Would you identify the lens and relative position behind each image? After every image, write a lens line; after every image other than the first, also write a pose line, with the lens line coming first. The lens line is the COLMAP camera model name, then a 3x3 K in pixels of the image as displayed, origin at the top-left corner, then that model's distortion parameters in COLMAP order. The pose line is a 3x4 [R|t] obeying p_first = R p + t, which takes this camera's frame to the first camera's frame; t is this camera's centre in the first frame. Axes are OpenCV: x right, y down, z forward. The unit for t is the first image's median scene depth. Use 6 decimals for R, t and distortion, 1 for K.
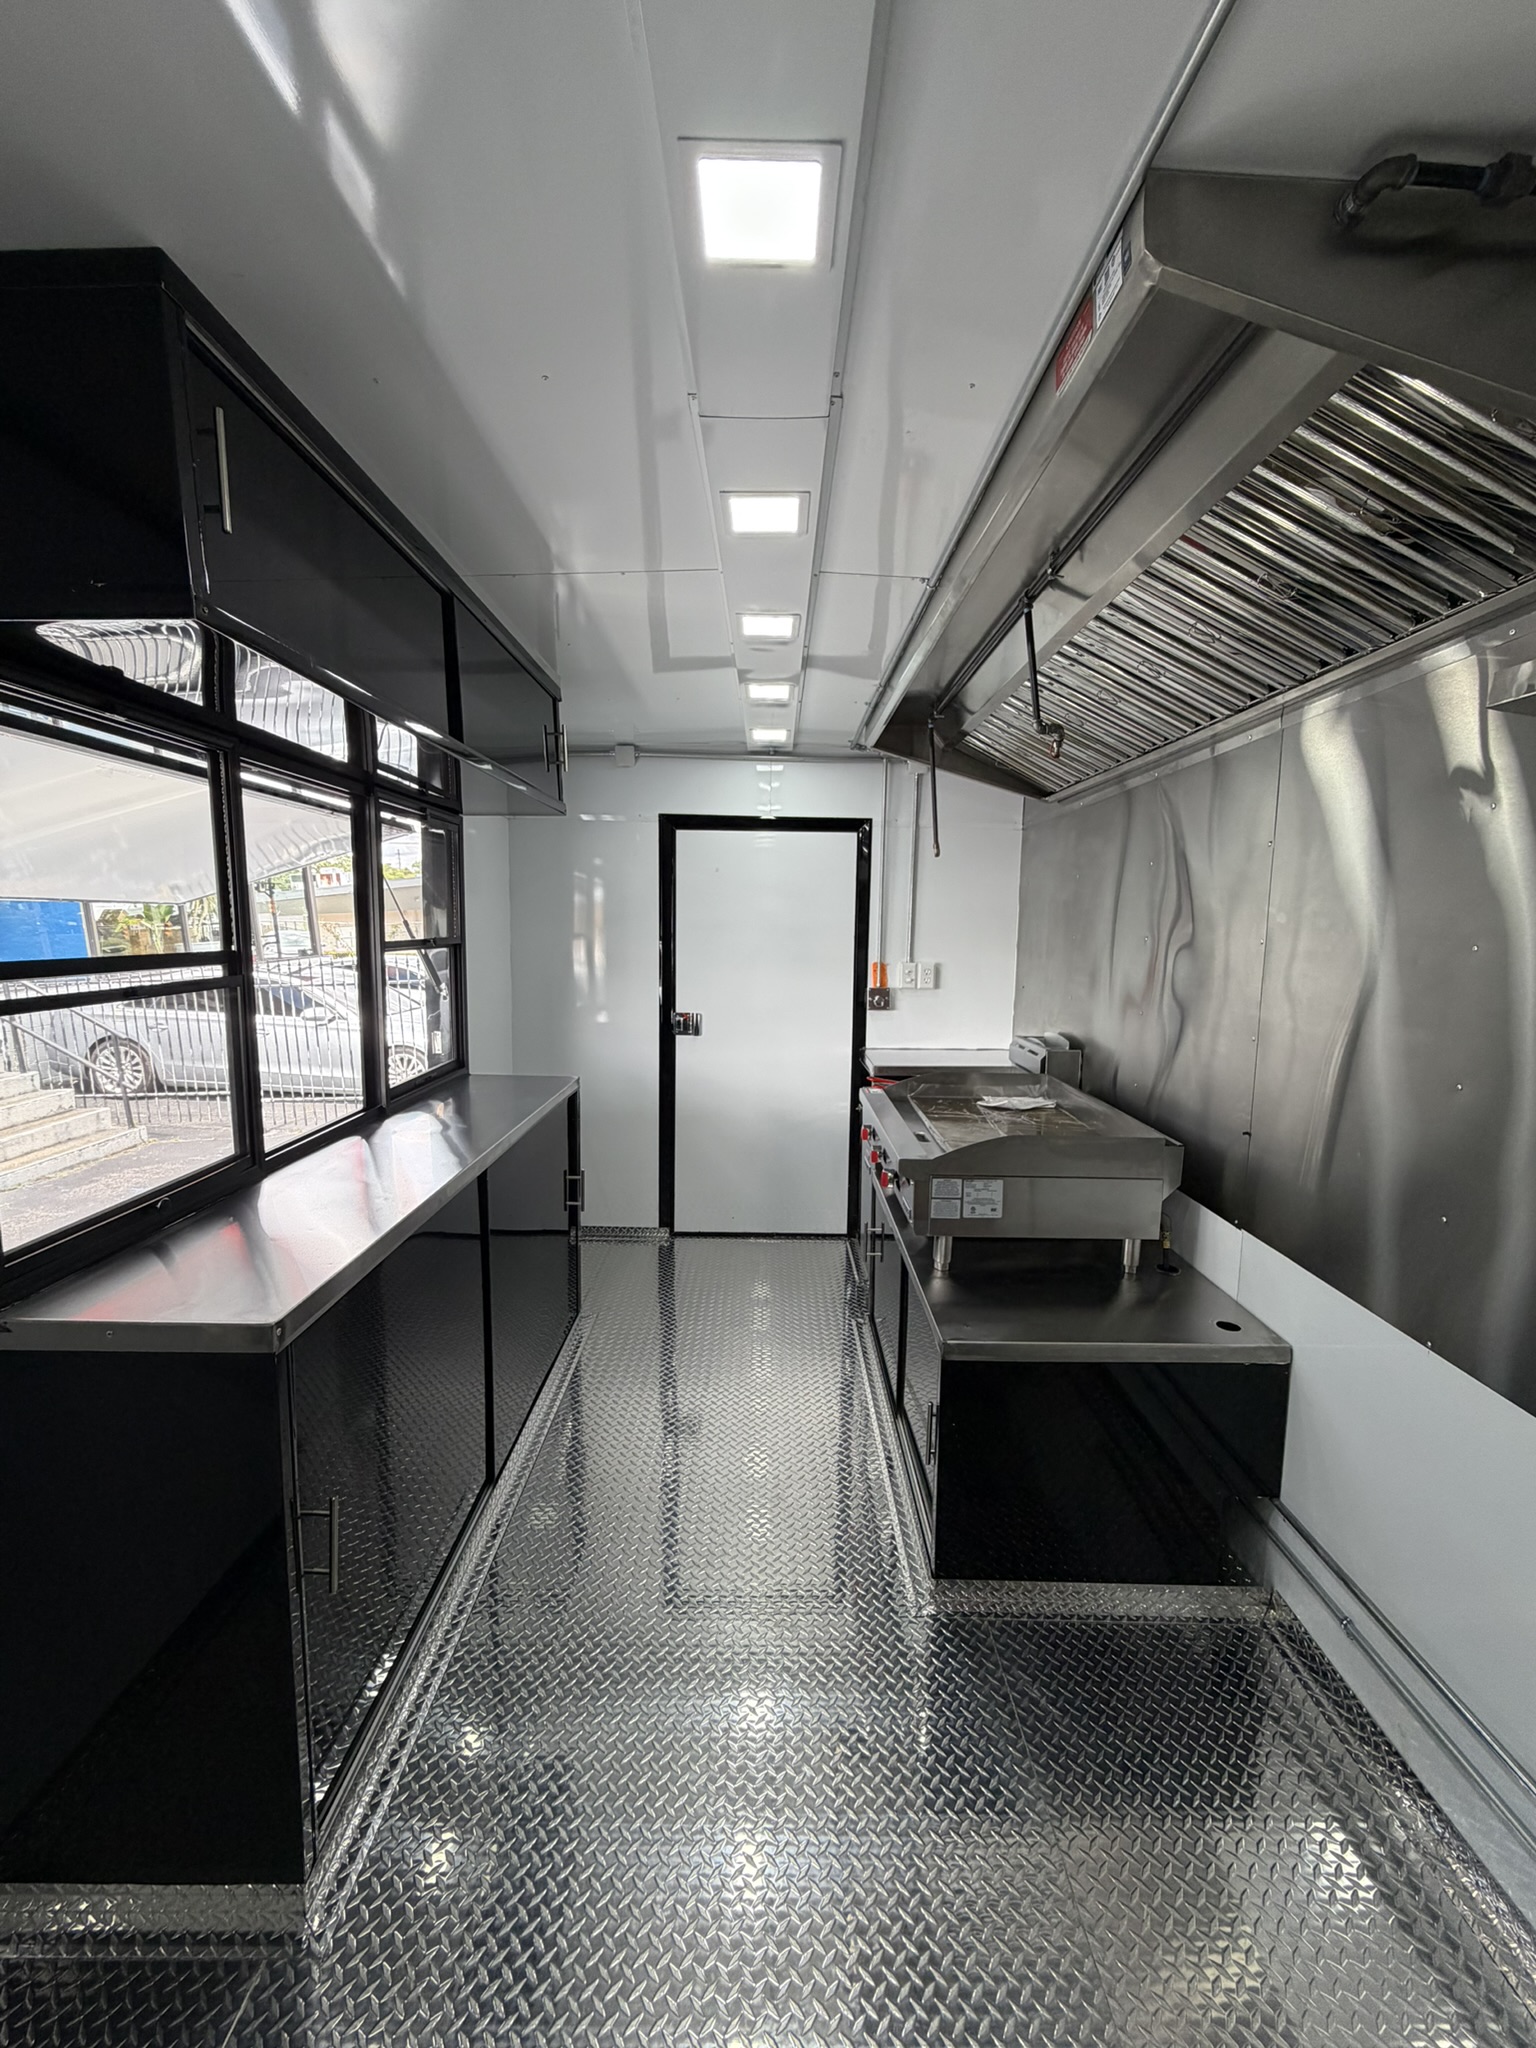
lens RADIAL K [[817.7, 0, 766.2], [0, 817.7, 1018.8], [0, 0, 1]] dist [-0.002375, -0.000582]
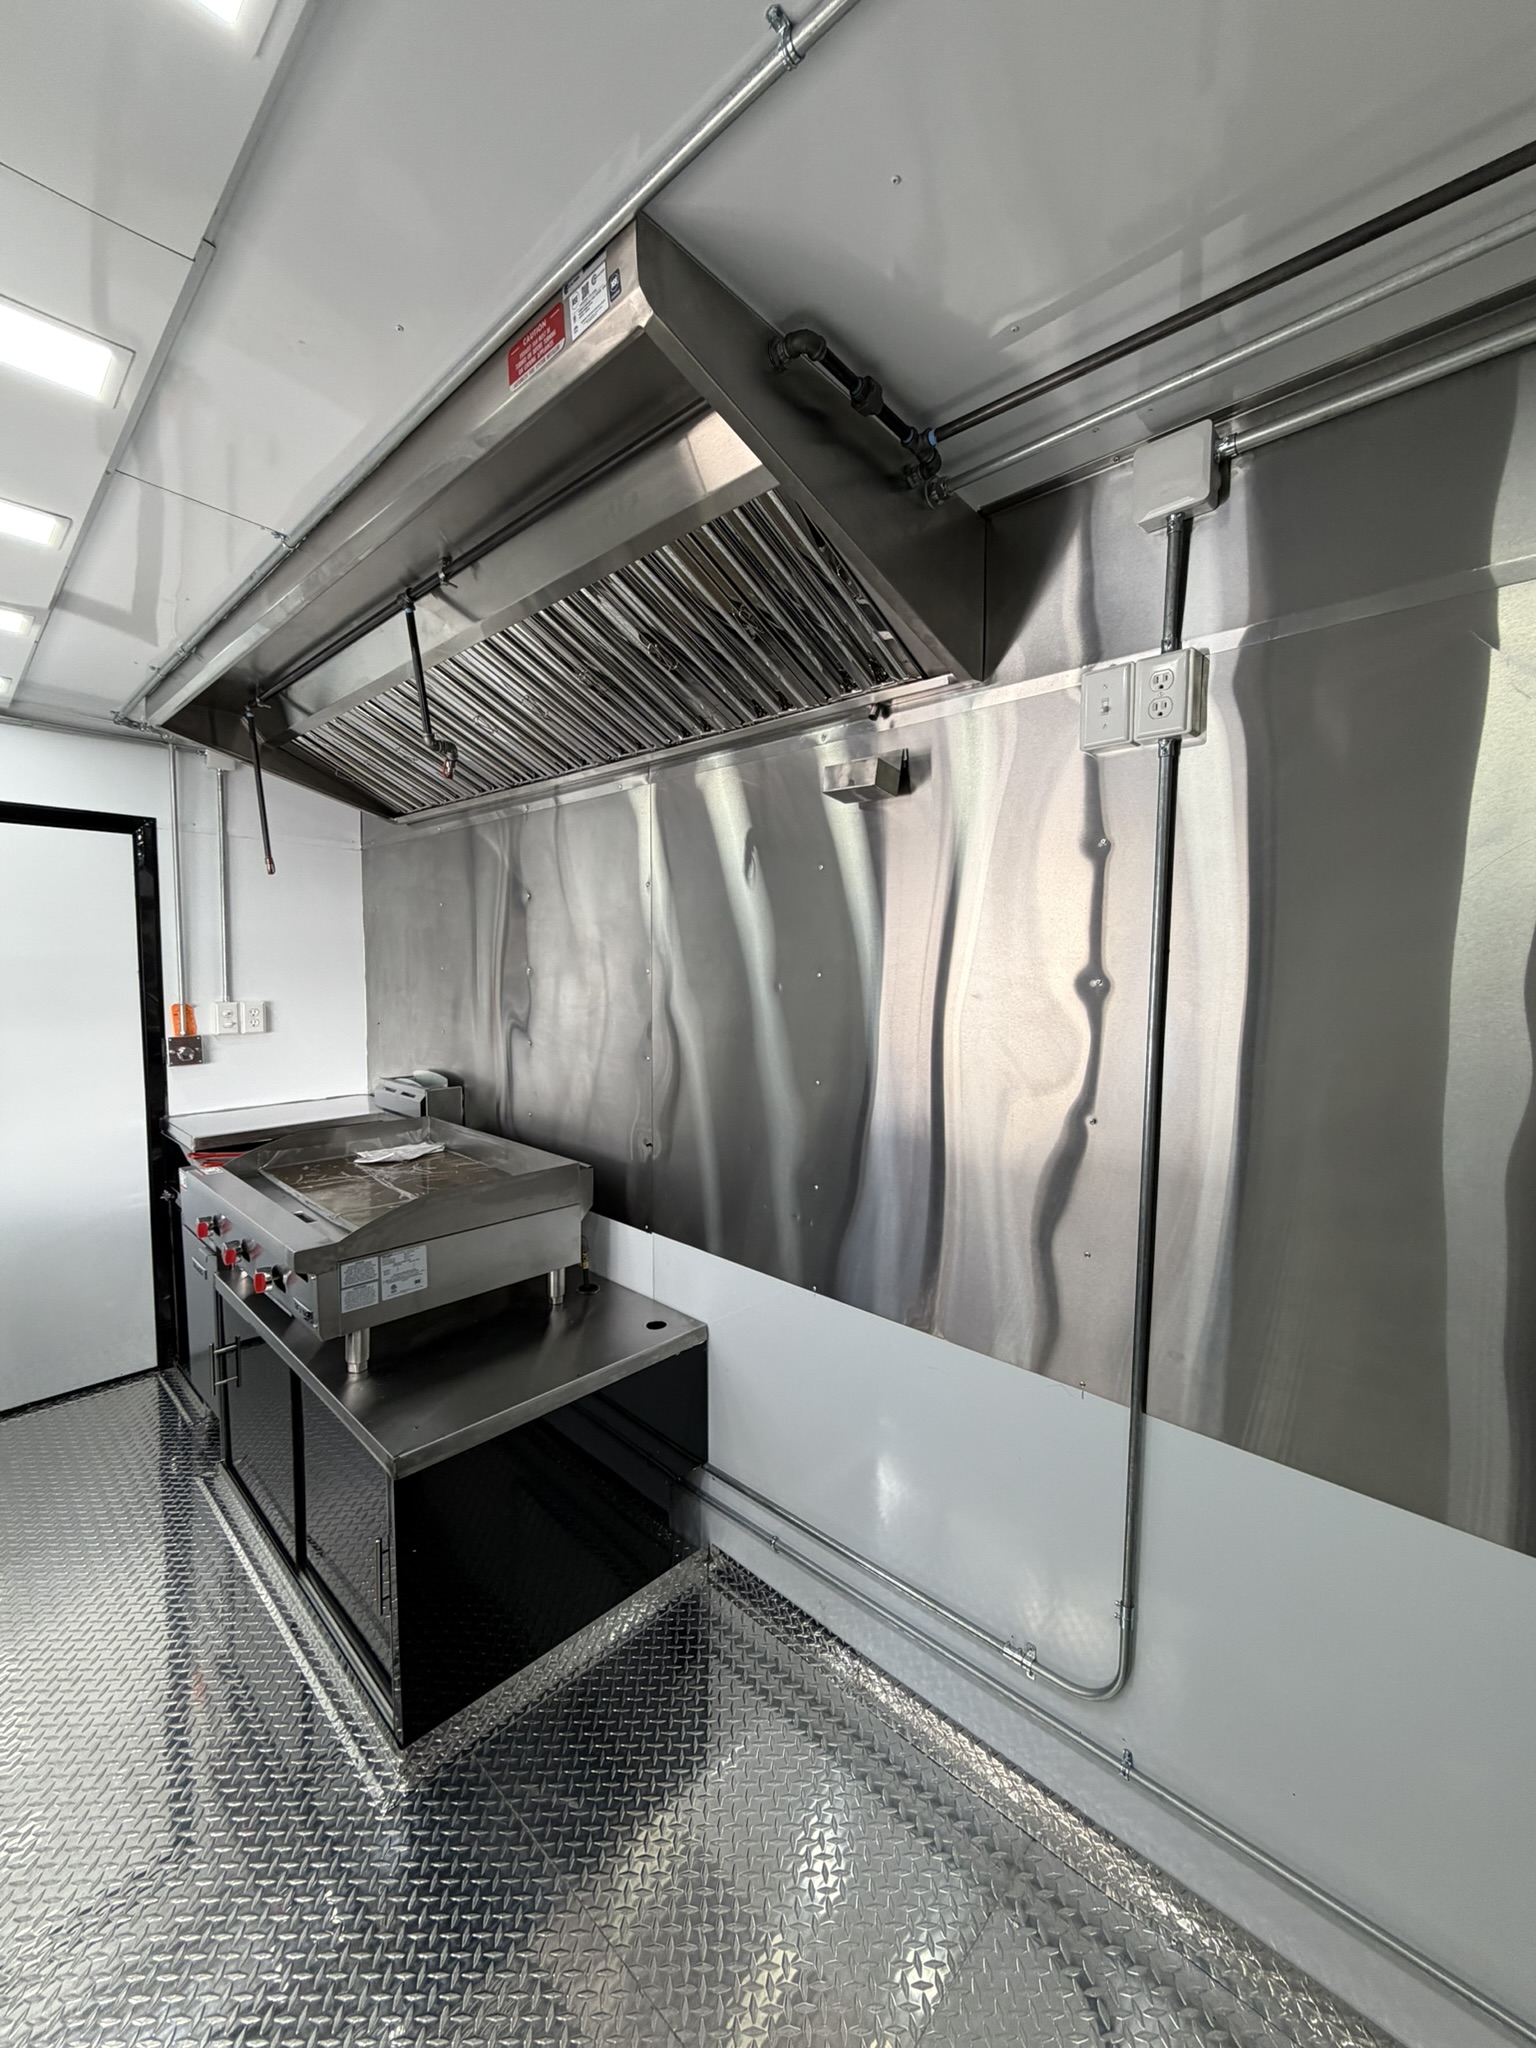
lens RADIAL K [[817.7, 0, 777.2], [0, 817.7, 1019.1], [0, 0, 1]] dist [-0.002375, -0.000582]
pose [[0.678401, -0.059422, 0.732285, -0.068263], [0.083823, 0.996476, 0.003204, -0.013500], [-0.729894, 0.059208, 0.680991, 0.083445]]
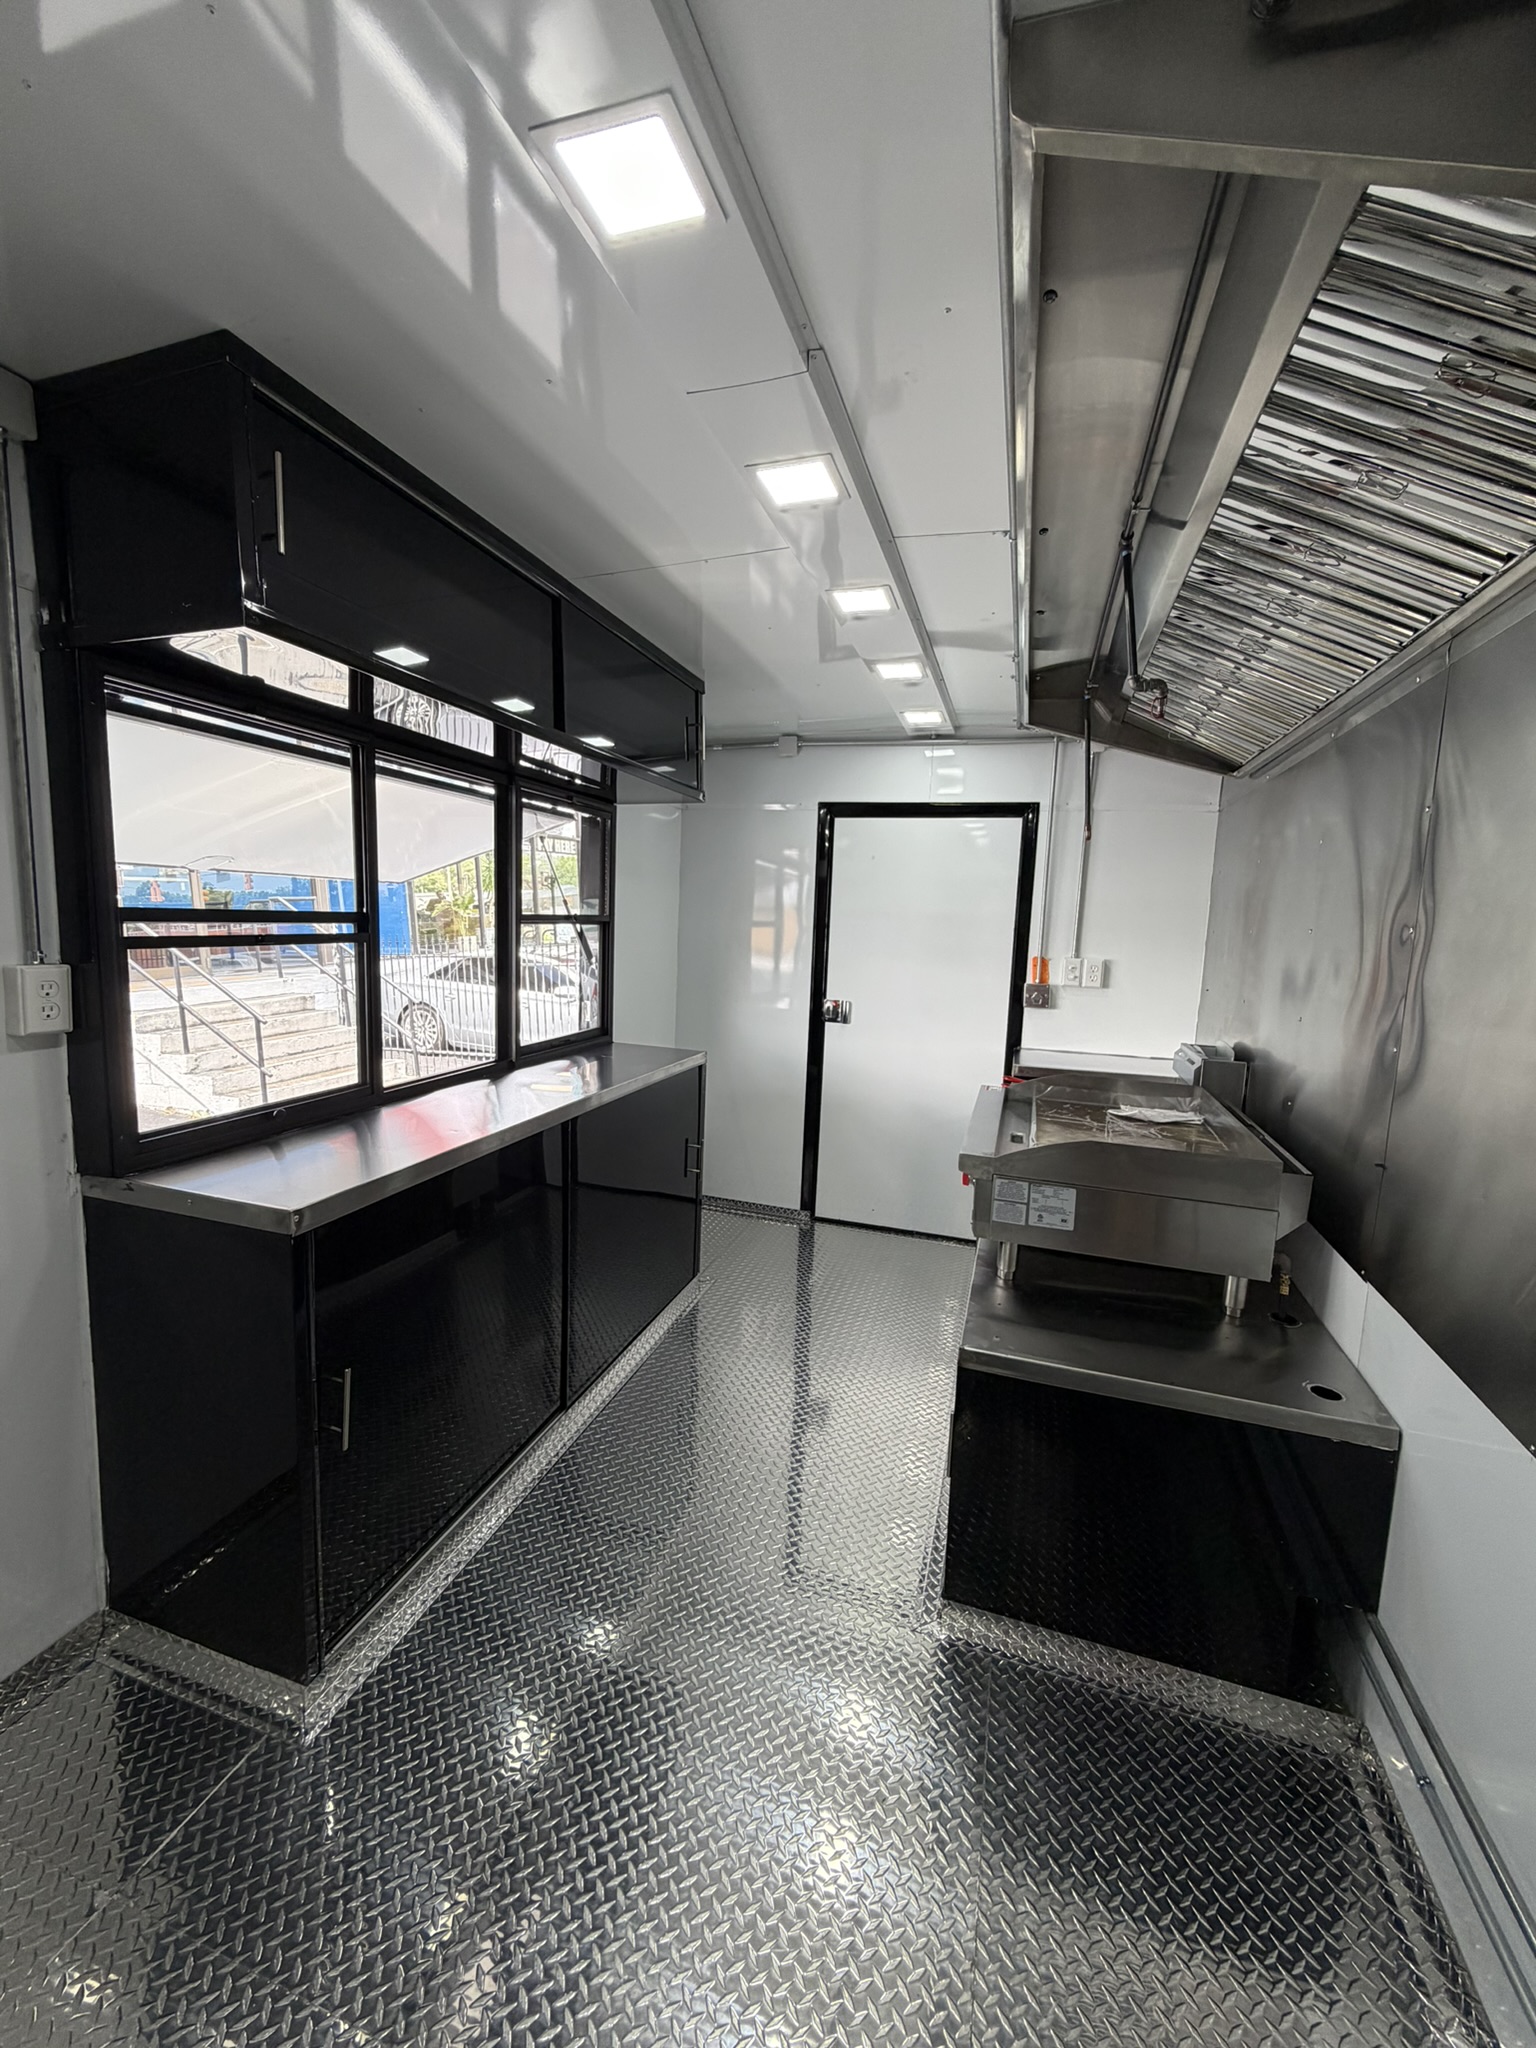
lens RADIAL K [[817.7, 0, 765.2], [0, 817.7, 1011.7], [0, 0, 1]] dist [-0.002375, -0.000582]
pose [[0.952402, 0.056904, -0.299485, 0.176567], [-0.059738, 0.998214, -0.000309, 0.018140], [0.298933, 0.018185, 0.954101, 0.026543]]
